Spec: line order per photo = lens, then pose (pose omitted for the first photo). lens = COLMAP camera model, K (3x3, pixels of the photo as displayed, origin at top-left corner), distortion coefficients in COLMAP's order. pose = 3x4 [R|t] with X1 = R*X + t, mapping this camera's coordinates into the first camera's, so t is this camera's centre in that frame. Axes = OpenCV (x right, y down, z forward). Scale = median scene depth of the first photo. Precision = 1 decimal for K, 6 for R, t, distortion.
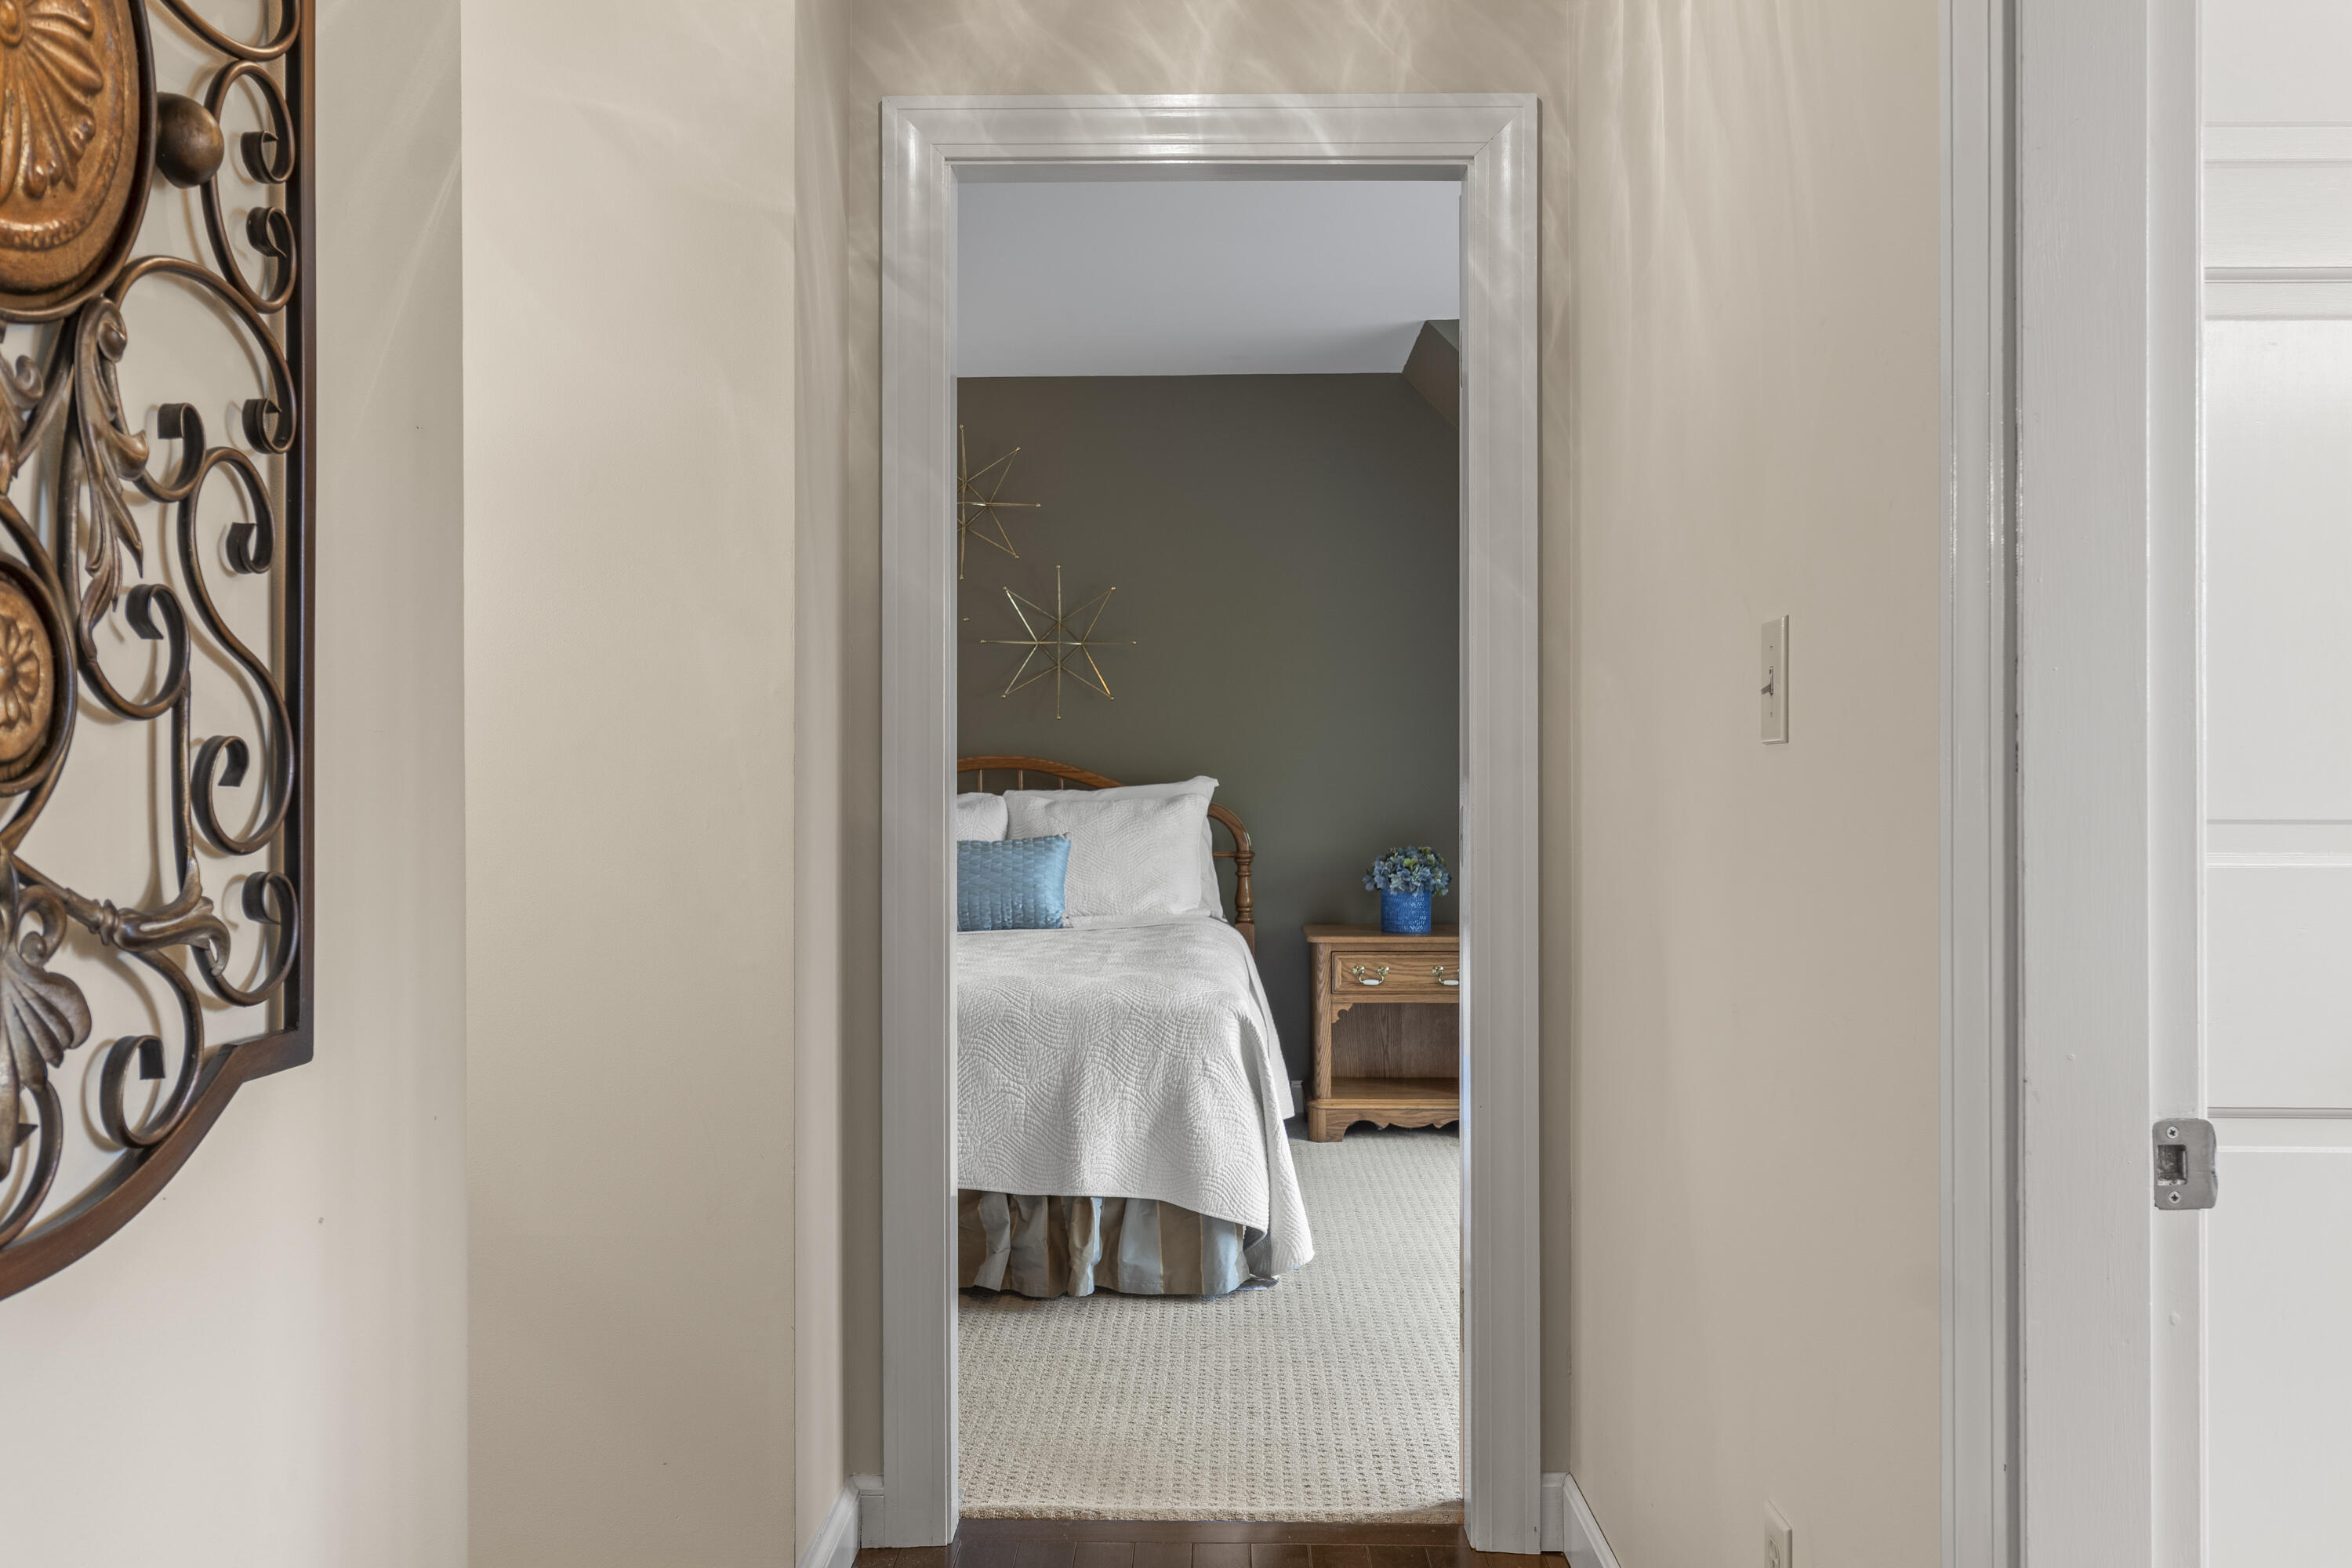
lens RADIAL K [[1957.1, 0, 1176.0], [0, 1957.1, 784.0], [0, 0, 1]] dist [0.011682, 0.005629]
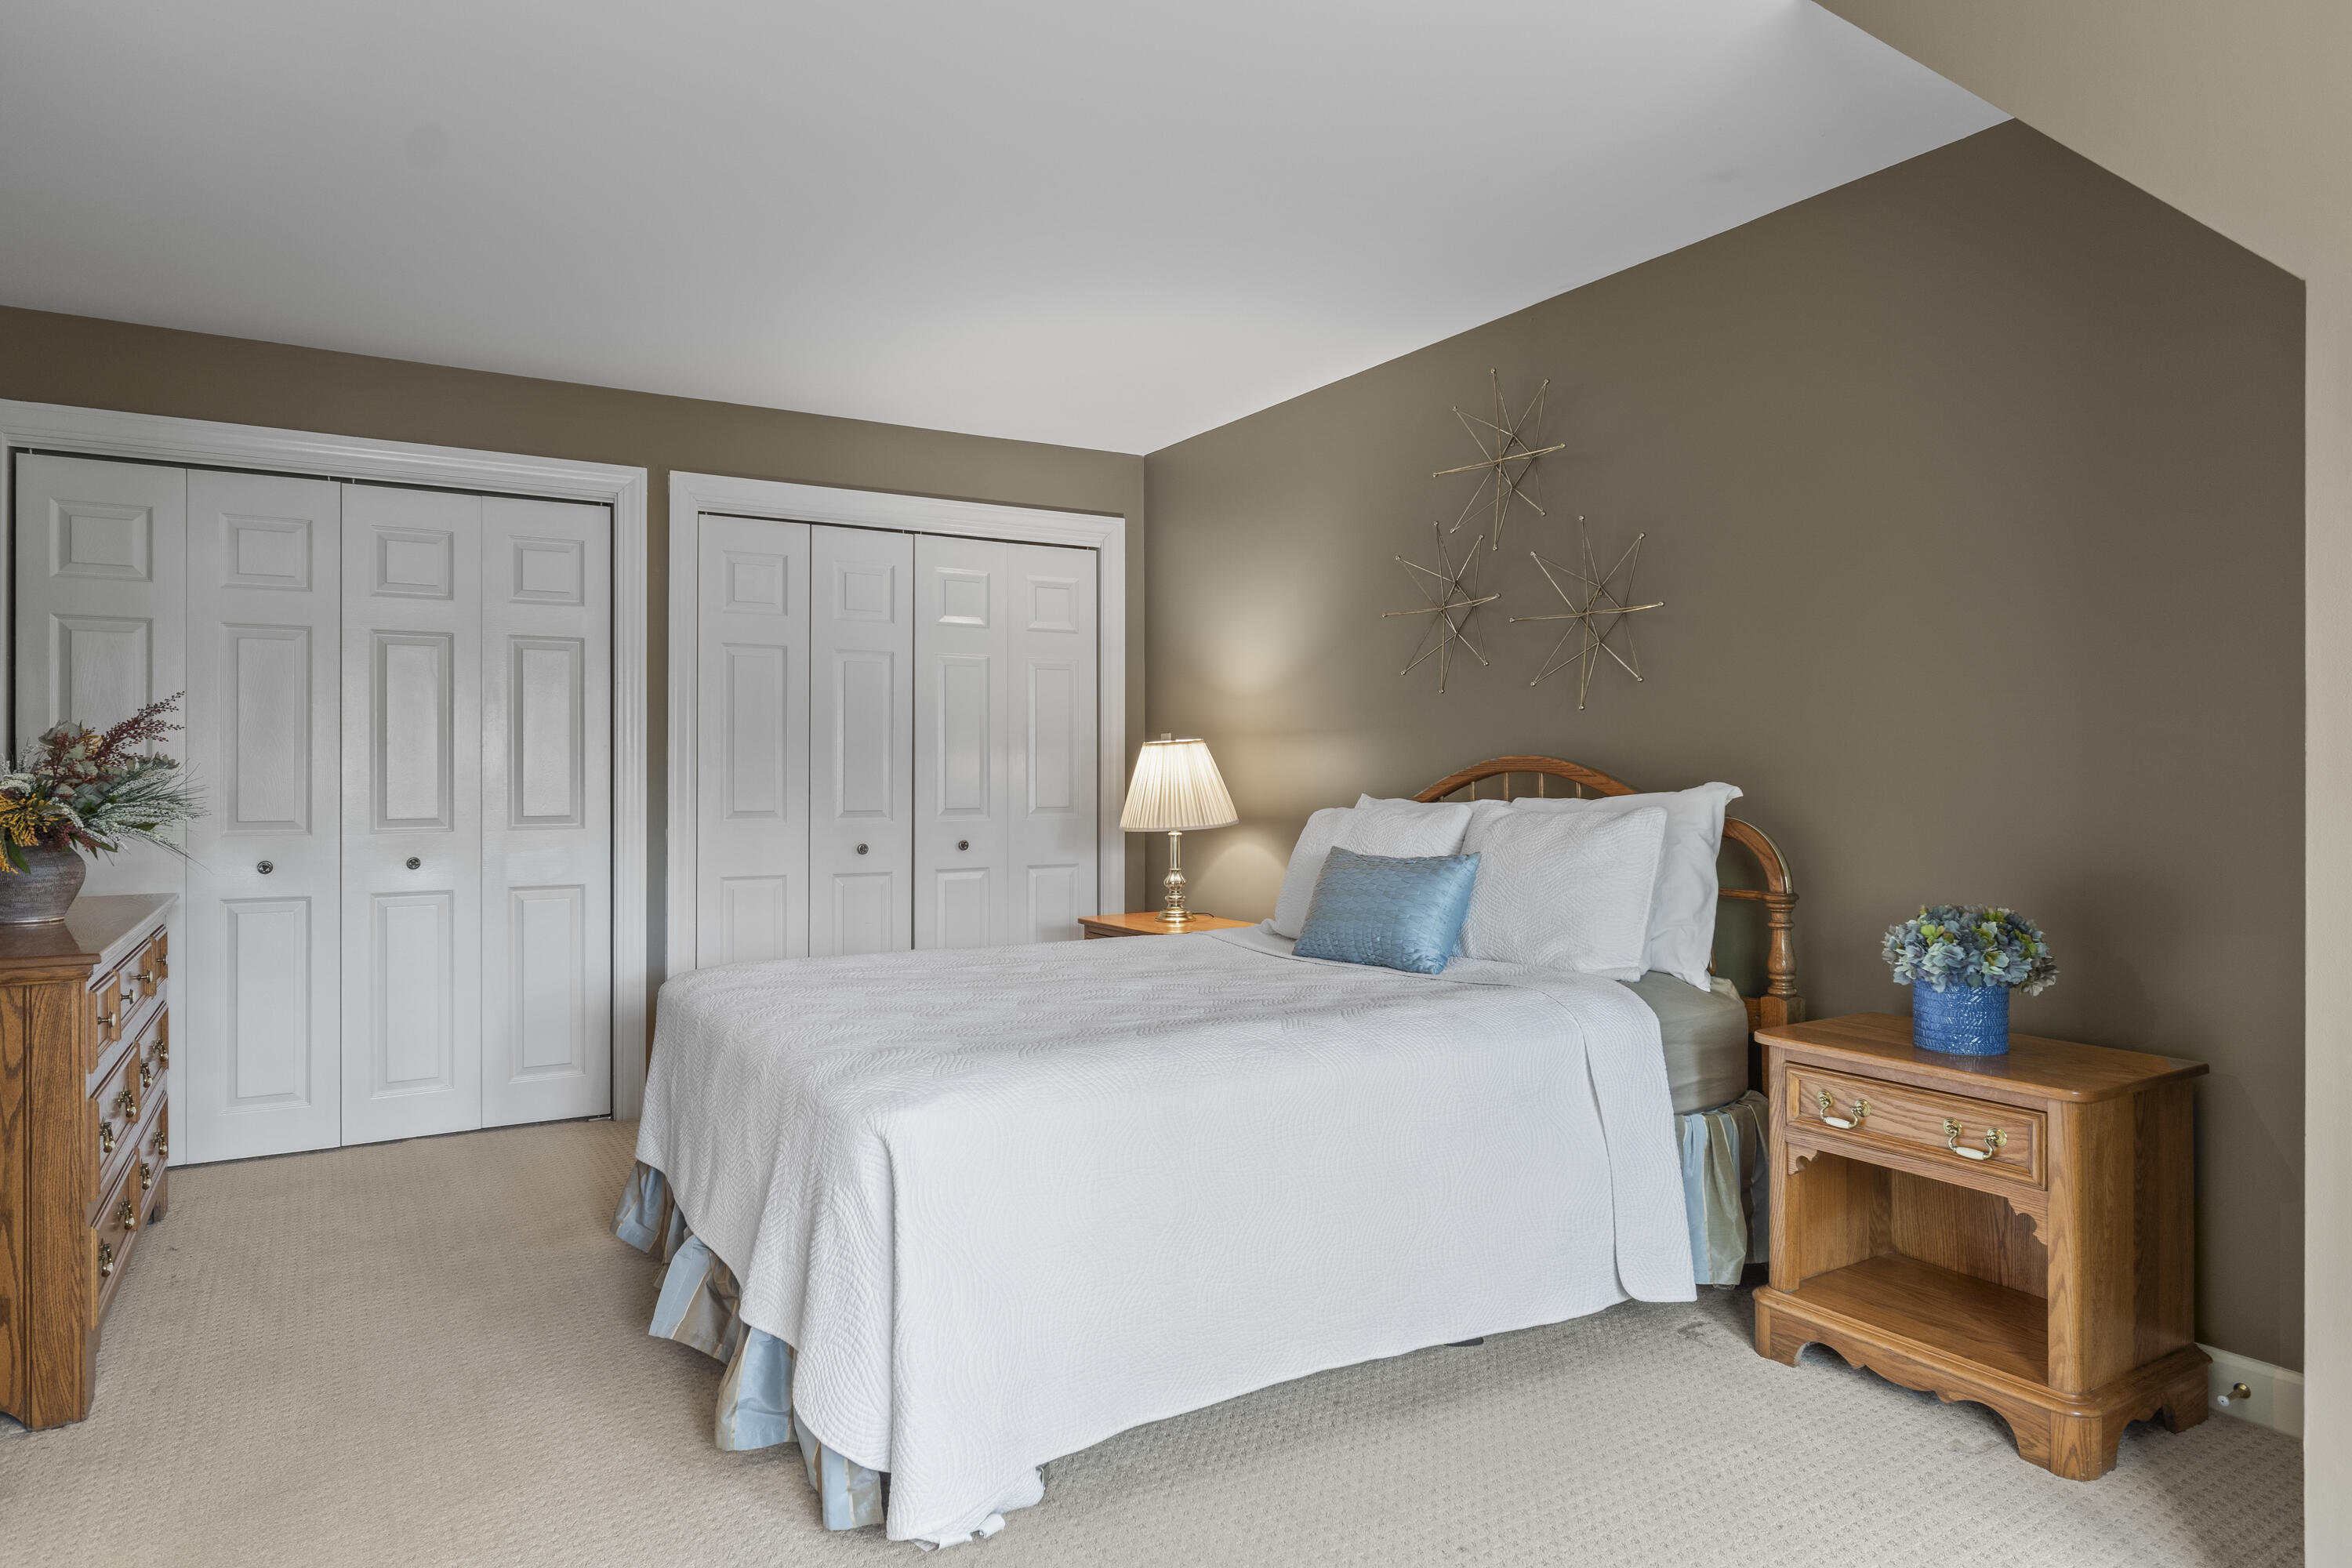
lens RADIAL K [[1435.7, 0, 1176.0], [0, 1435.7, 784.0], [0, 0, 1]] dist [0.001508, 0.000097]
pose [[0.524741, 0.007075, -0.851233, 0.370310], [-0.003785, 0.999975, 0.005978, -0.006076], [0.851254, 0.000085, 0.524755, 0.587560]]
